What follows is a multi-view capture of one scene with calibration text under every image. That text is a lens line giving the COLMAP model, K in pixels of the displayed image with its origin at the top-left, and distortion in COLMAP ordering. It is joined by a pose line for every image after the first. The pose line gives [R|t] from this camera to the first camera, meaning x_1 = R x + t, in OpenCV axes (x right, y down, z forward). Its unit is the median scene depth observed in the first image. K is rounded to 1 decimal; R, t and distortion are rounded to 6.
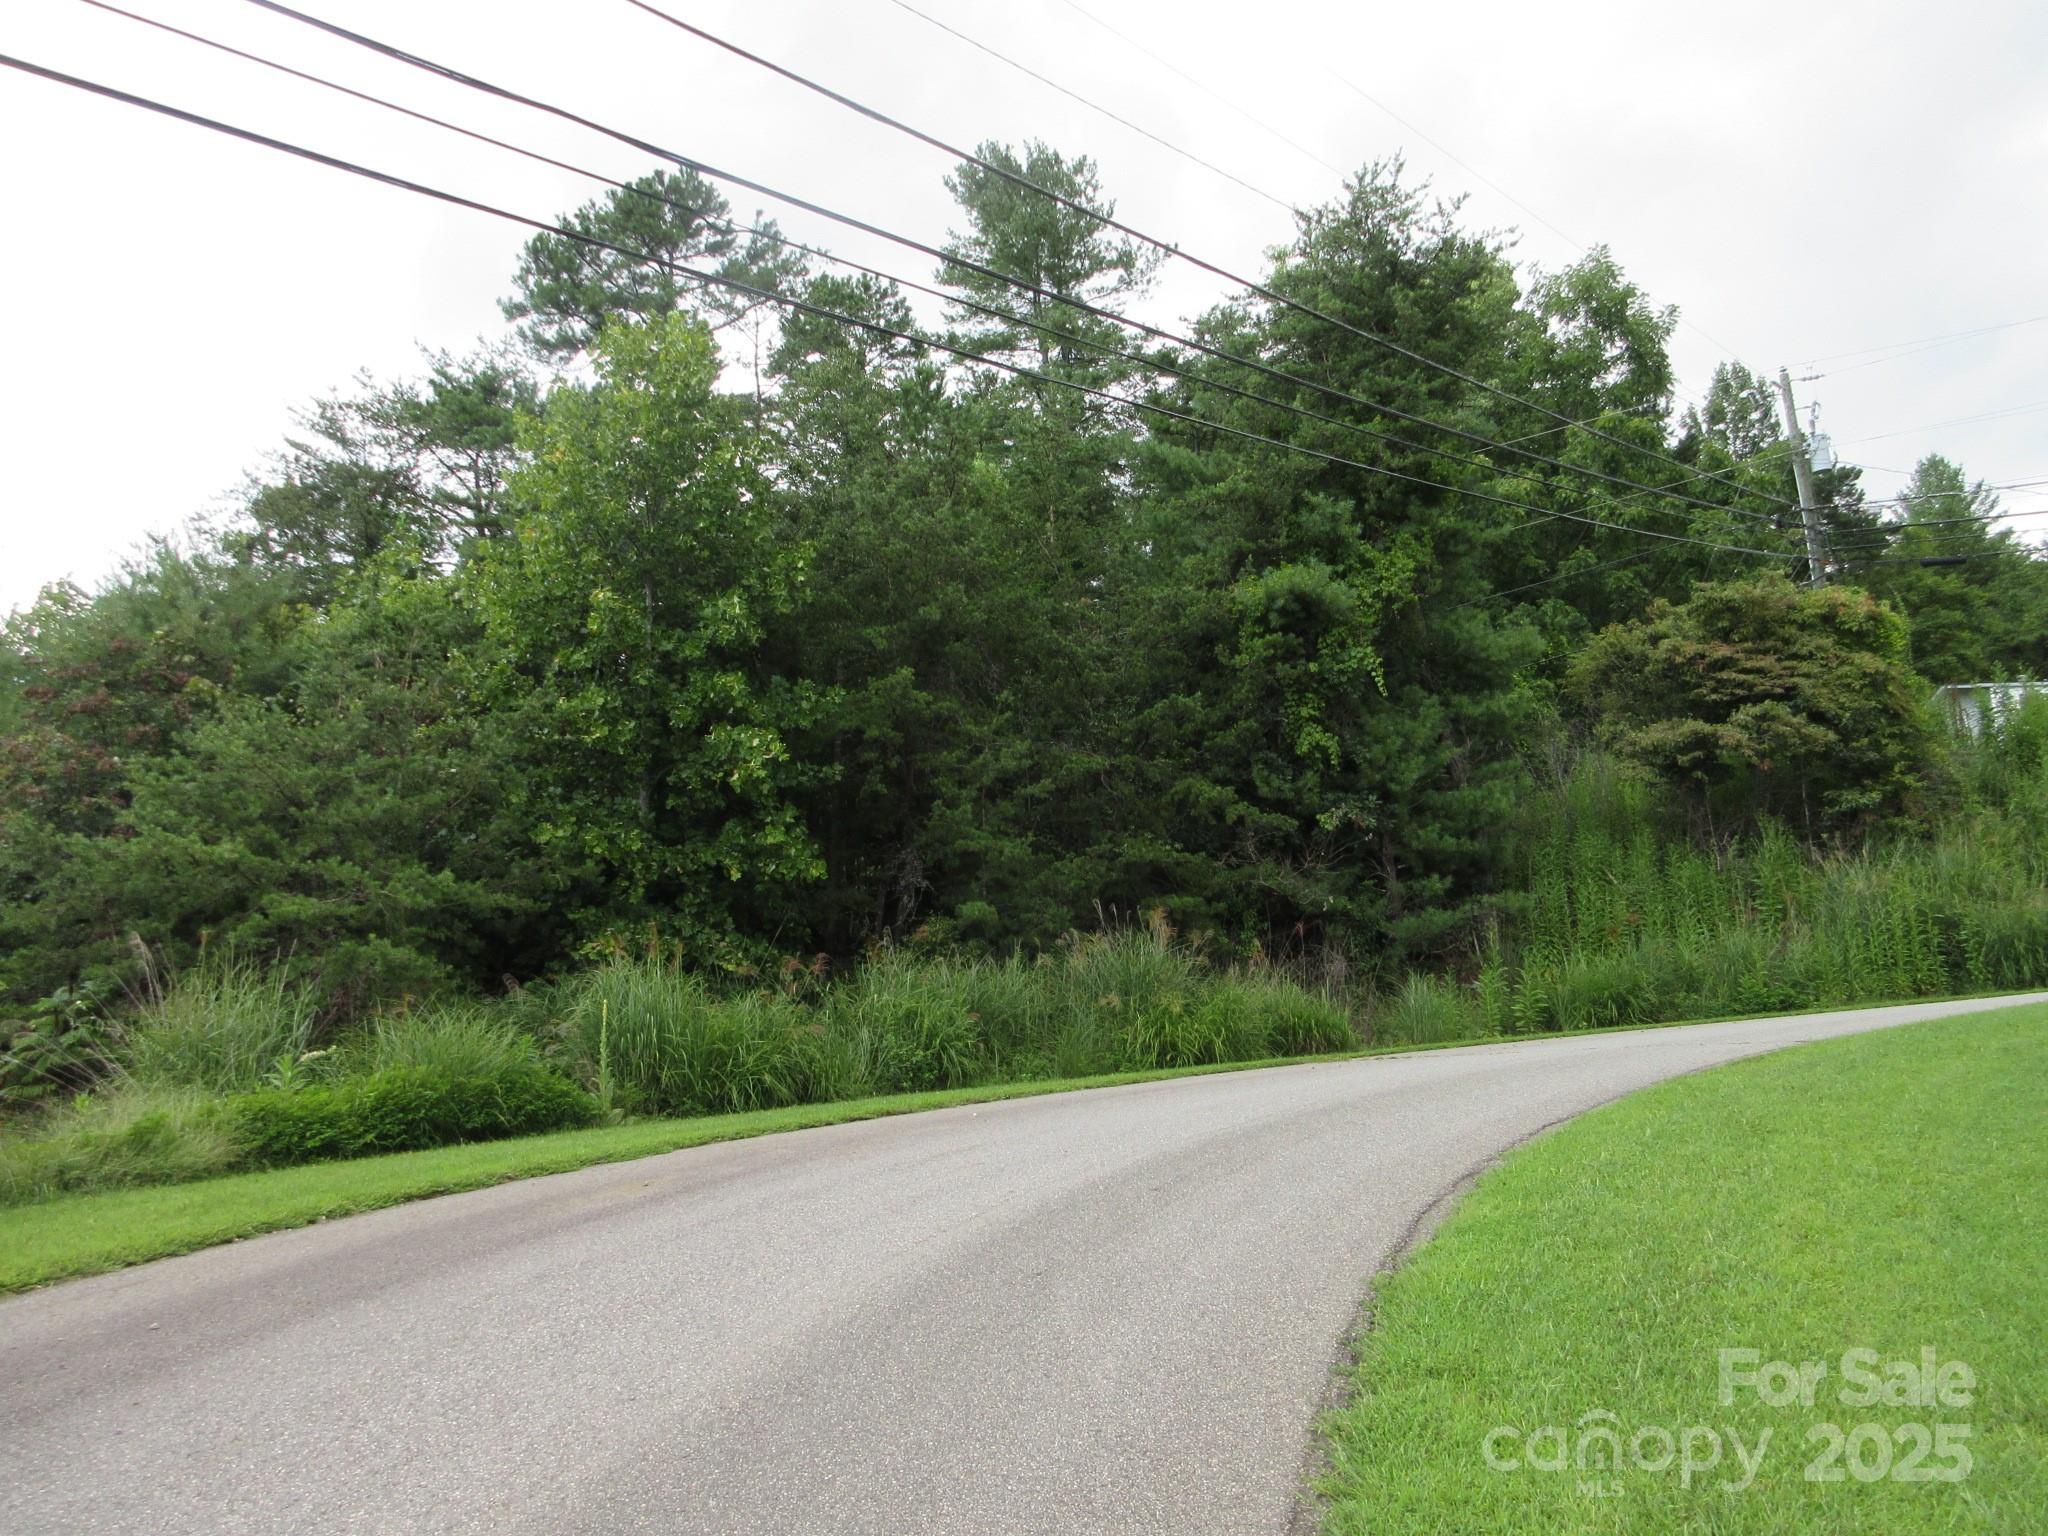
lens RADIAL K [[1520.2, 0, 1021.2], [0, 1520.2, 758.1], [0, 0, 1]] dist [0.006323, 0.001587]
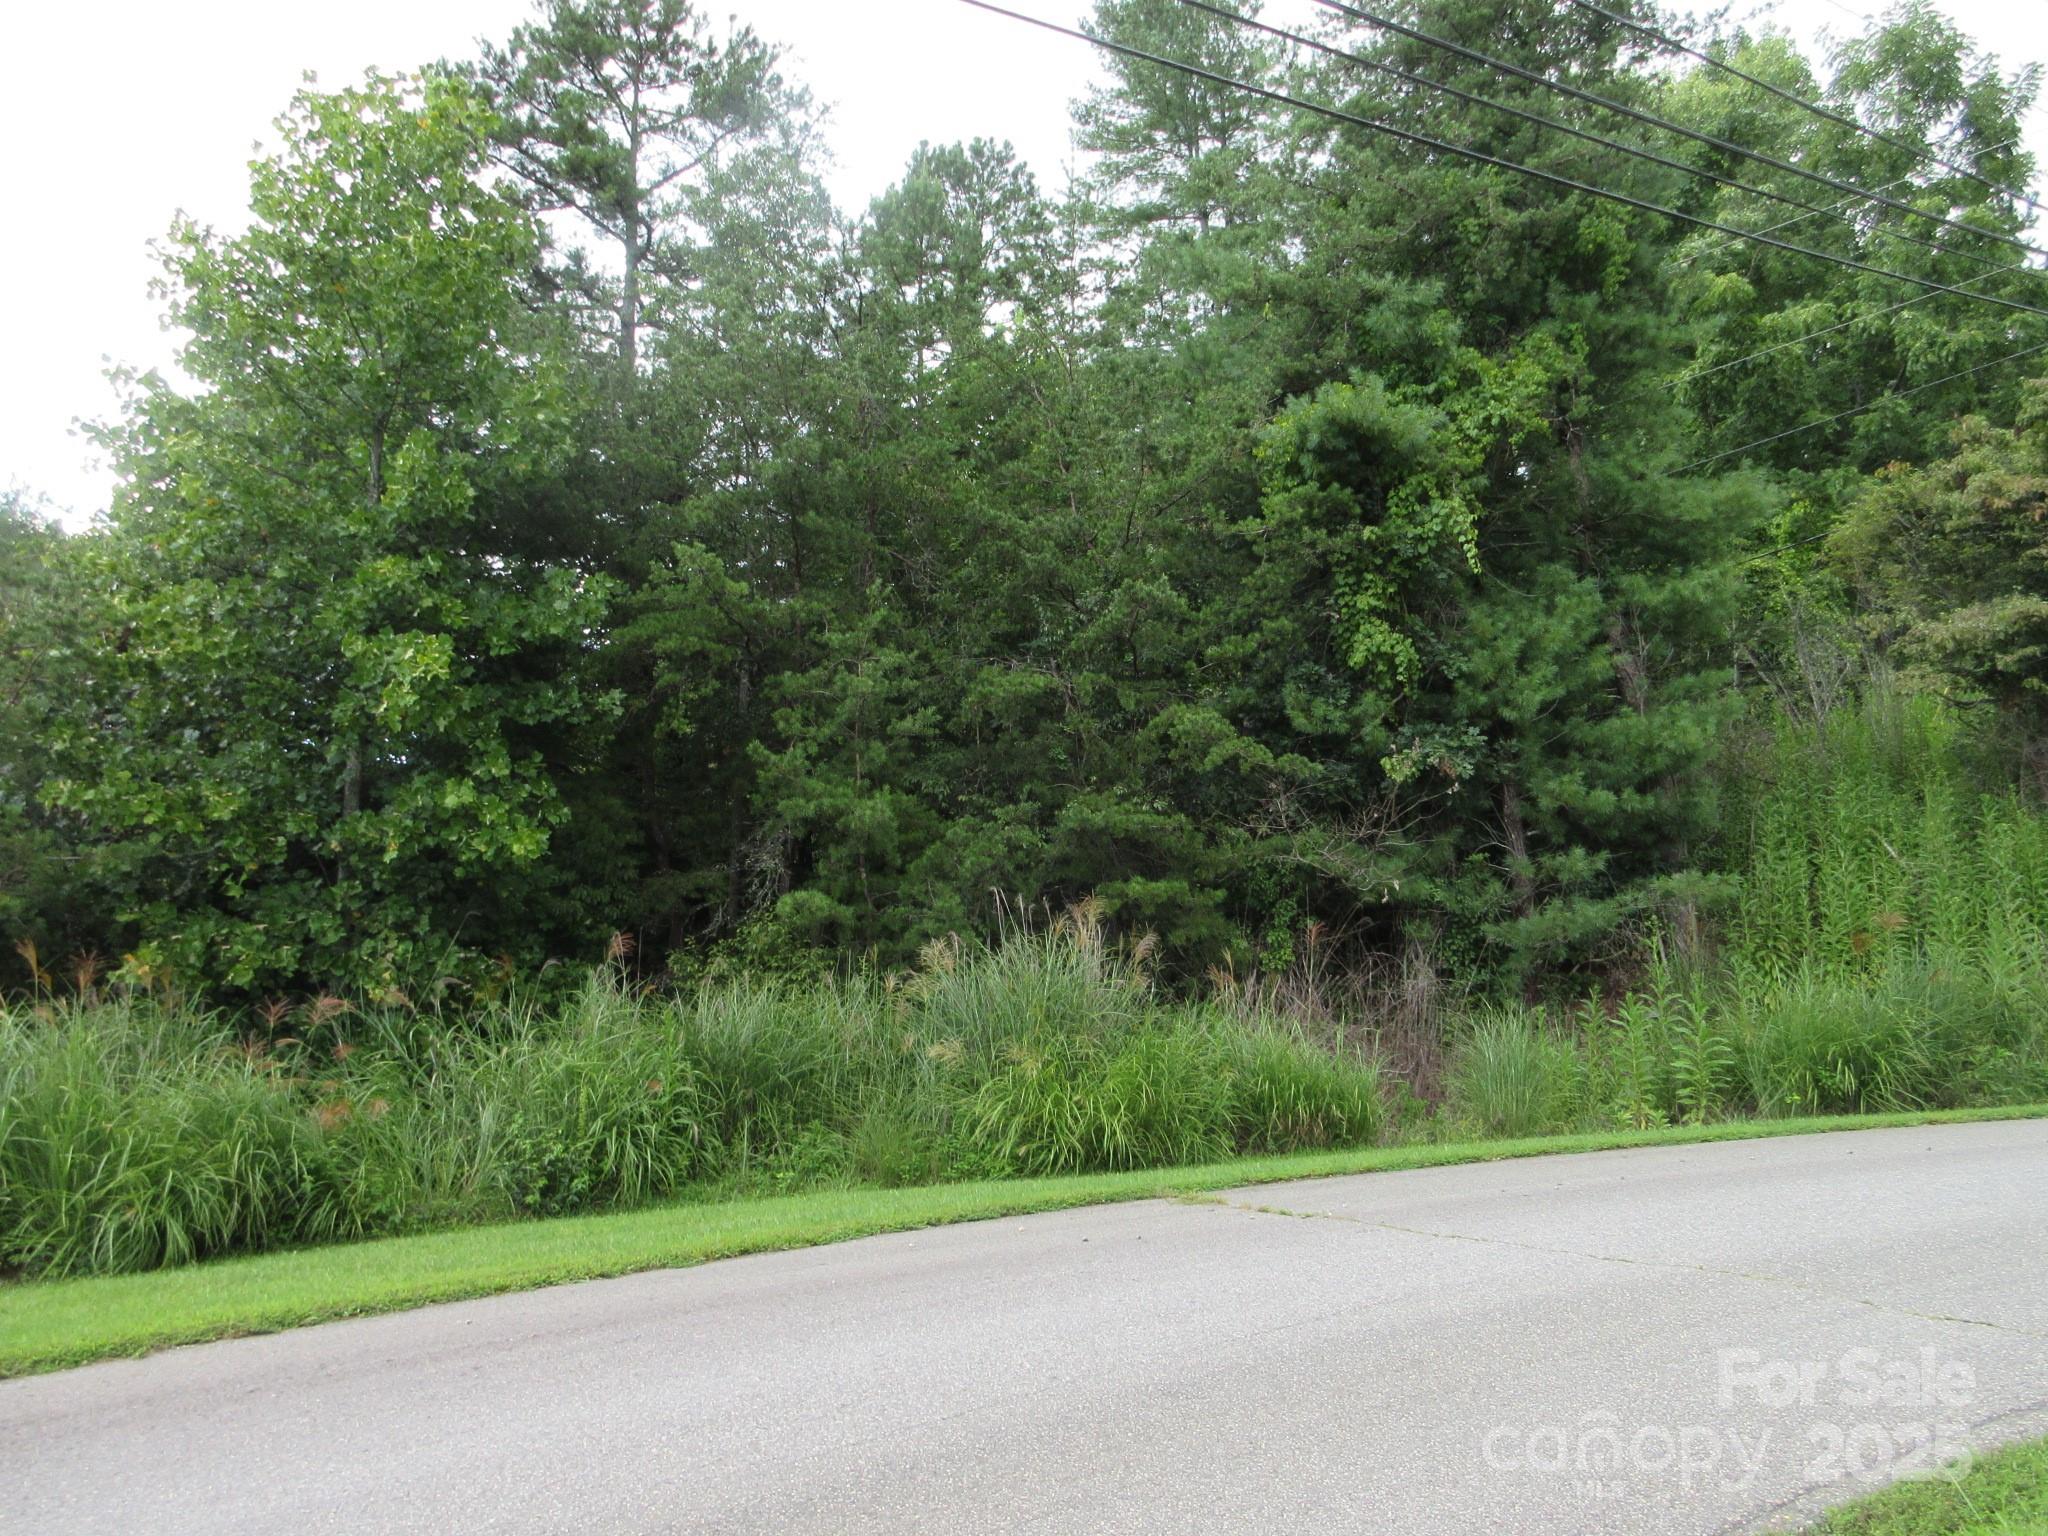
lens RADIAL K [[1523.7, 0, 1006.6], [0, 1523.7, 760.1], [0, 0, 1]] dist [0.010216, -0.003261]
pose [[0.978600, -0.015012, -0.205226, 0.166070], [0.020597, 0.999473, 0.025106, 0.018172], [0.204741, -0.028796, 0.978393, 0.307076]]
